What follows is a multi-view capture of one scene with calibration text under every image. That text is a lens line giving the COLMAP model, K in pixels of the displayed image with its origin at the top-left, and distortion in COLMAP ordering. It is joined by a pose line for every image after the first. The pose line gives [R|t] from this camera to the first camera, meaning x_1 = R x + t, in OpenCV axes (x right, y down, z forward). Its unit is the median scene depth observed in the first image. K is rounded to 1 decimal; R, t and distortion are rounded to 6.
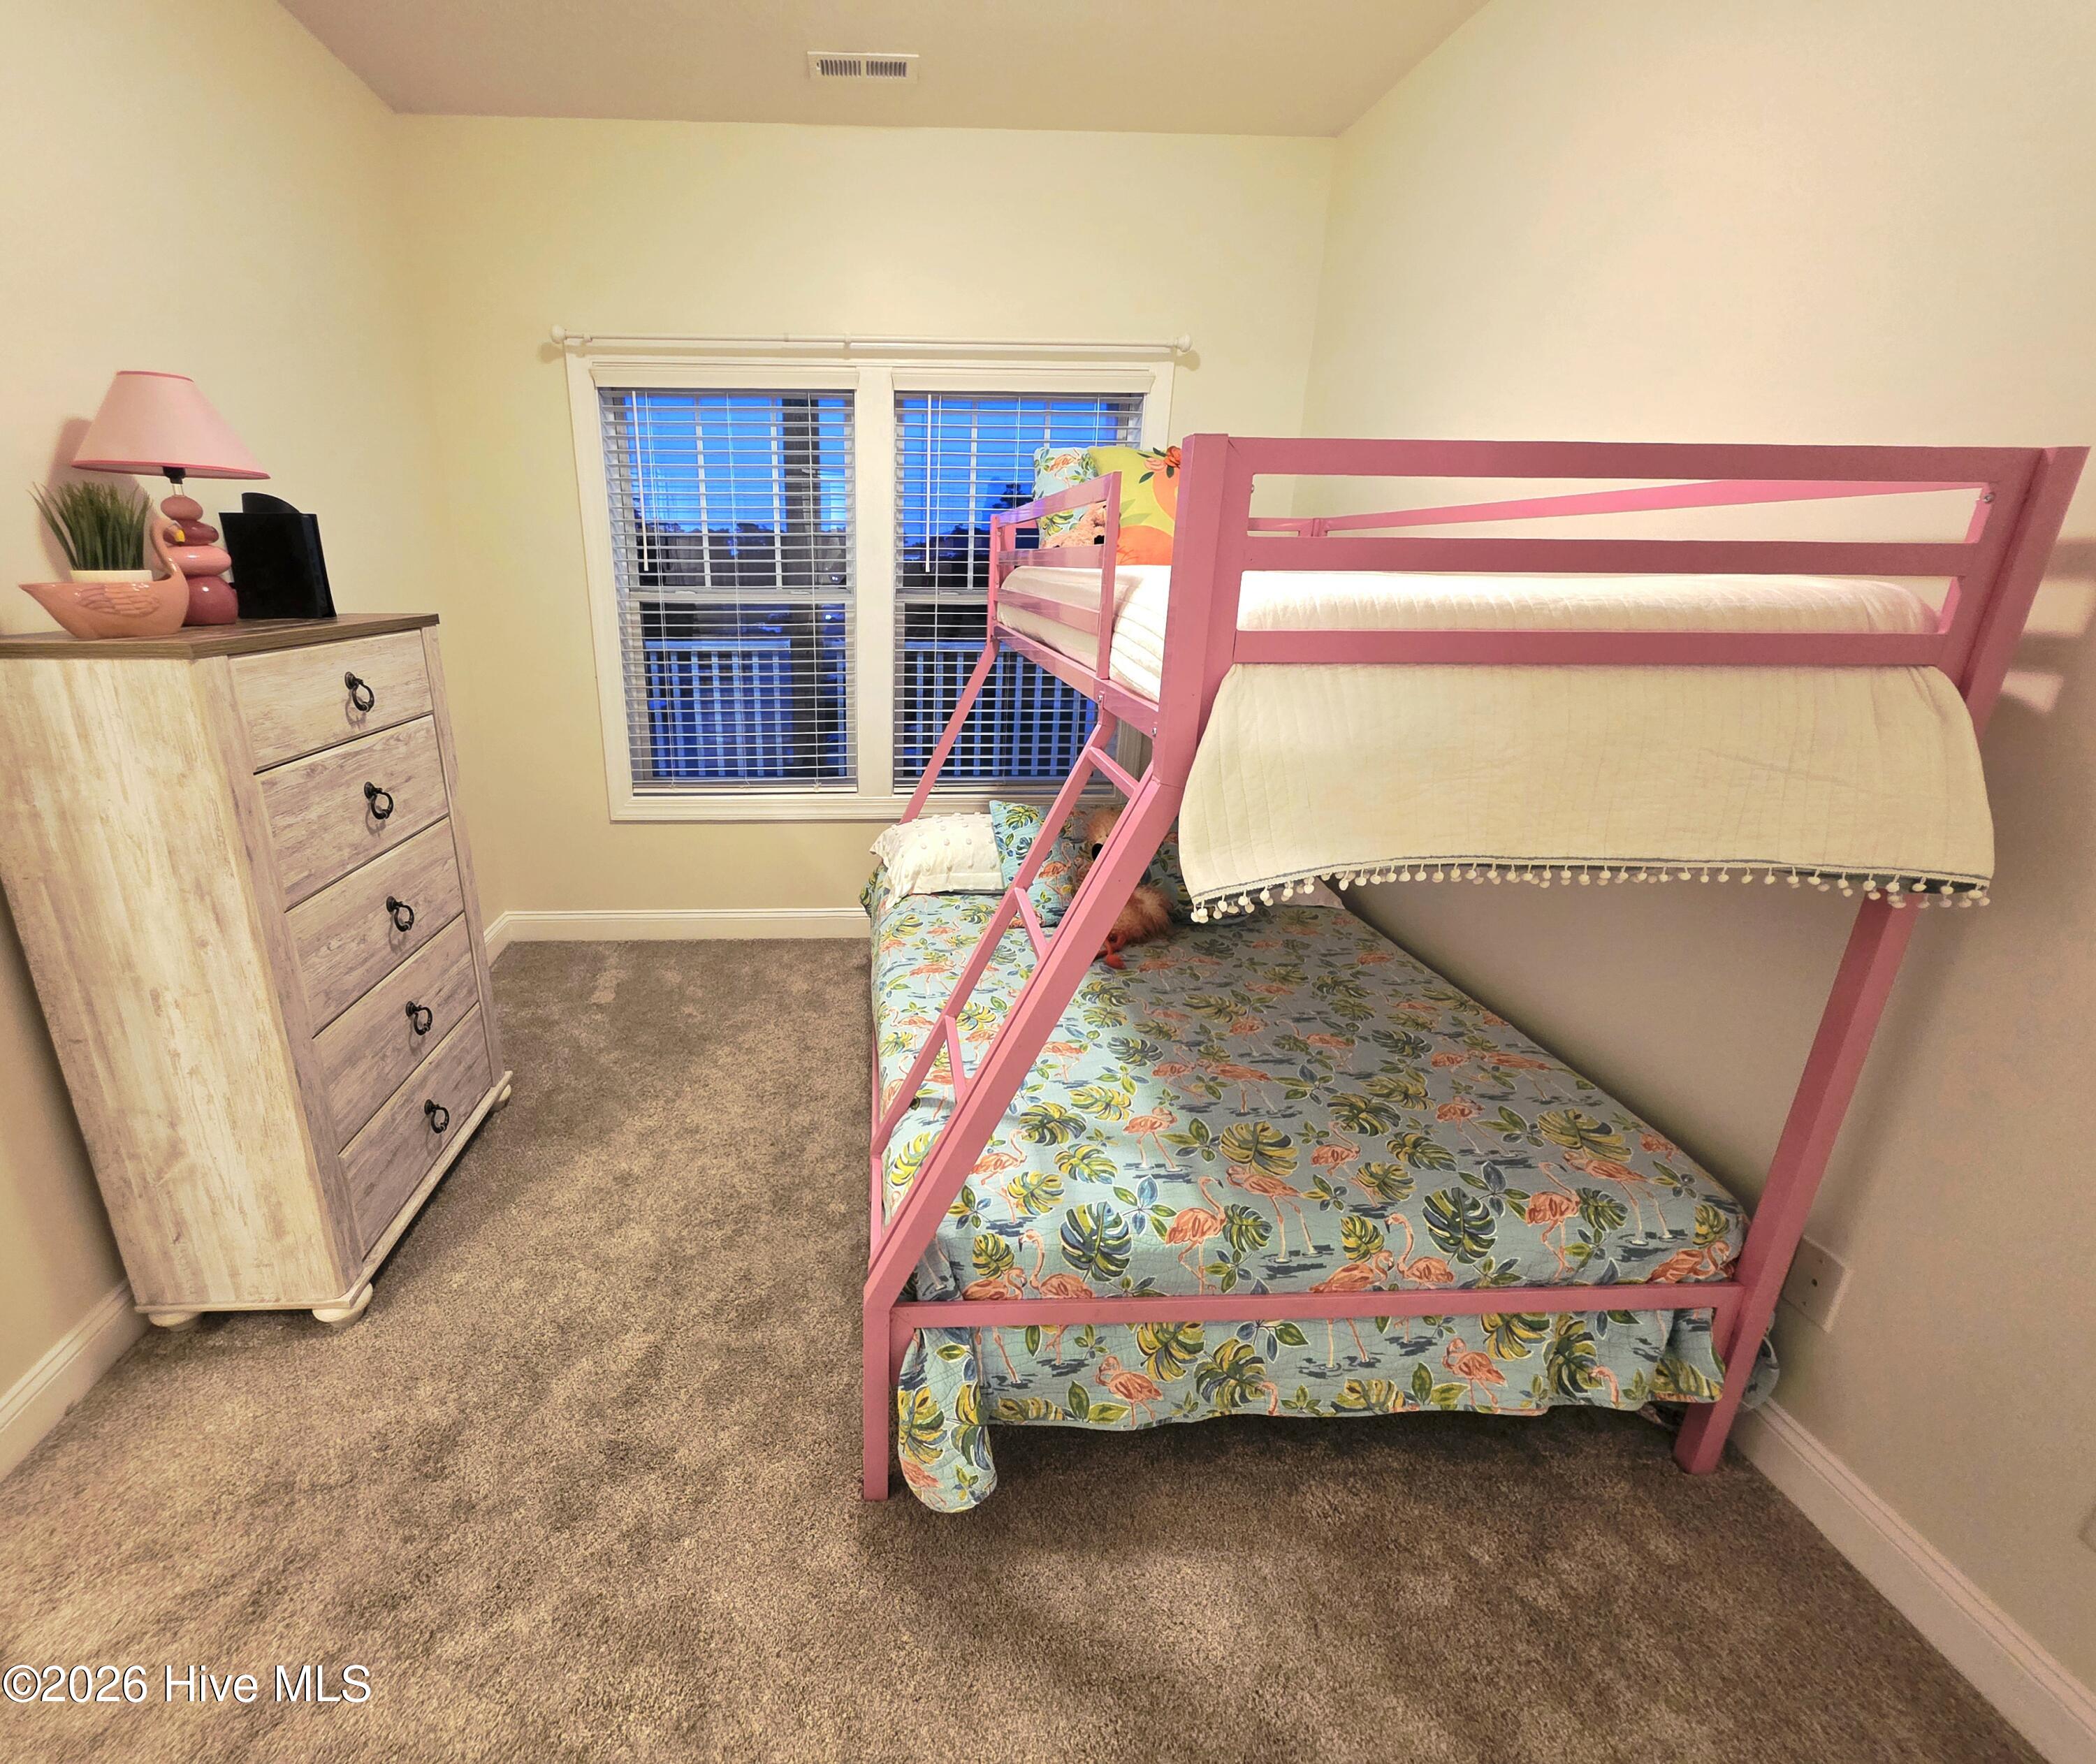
lens RADIAL K [[954.0, 0, 965.8], [0, 954.0, 906.0], [0, 0, 1]] dist [0.003188, -0.000389]
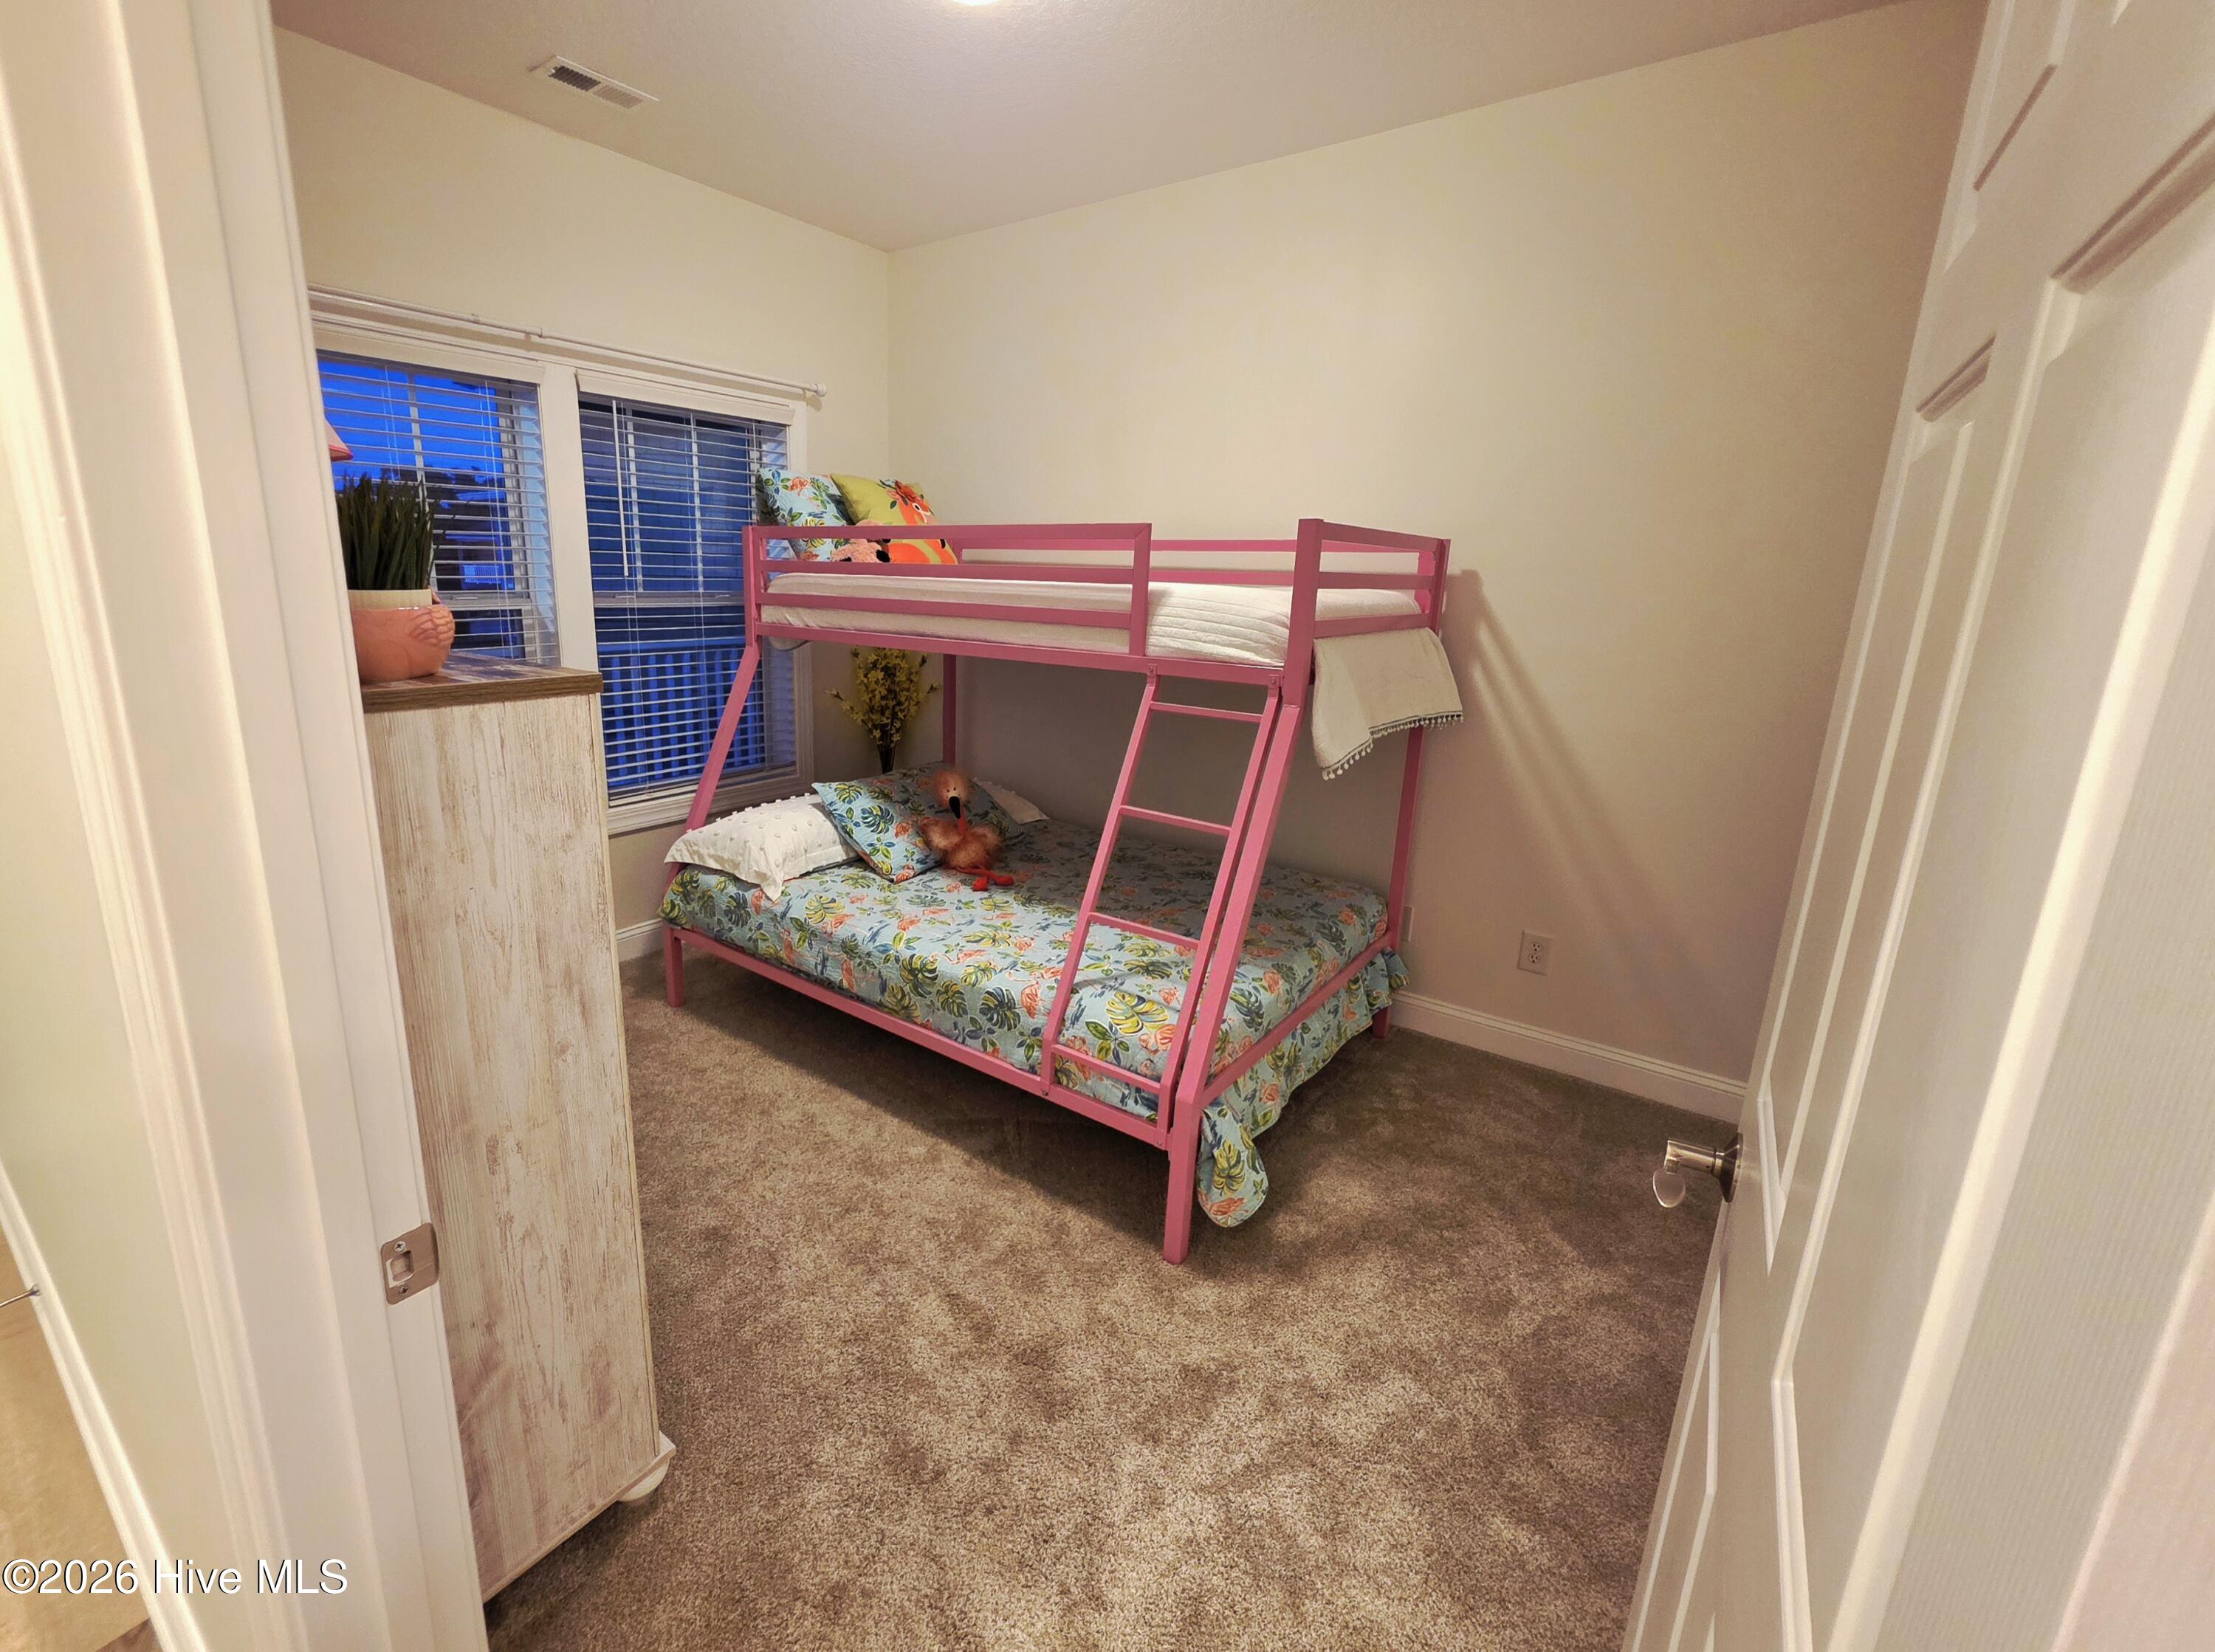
lens RADIAL K [[896.5, 0, 1107.5], [0, 896.5, 826.0], [0, 0, 1]] dist [0.001164, 0.000058]
pose [[0.641203, -0.201354, 0.740483, -0.974238], [0.242867, 0.968606, 0.053082, -0.066741], [-0.727925, 0.145803, 0.669976, 0.138643]]
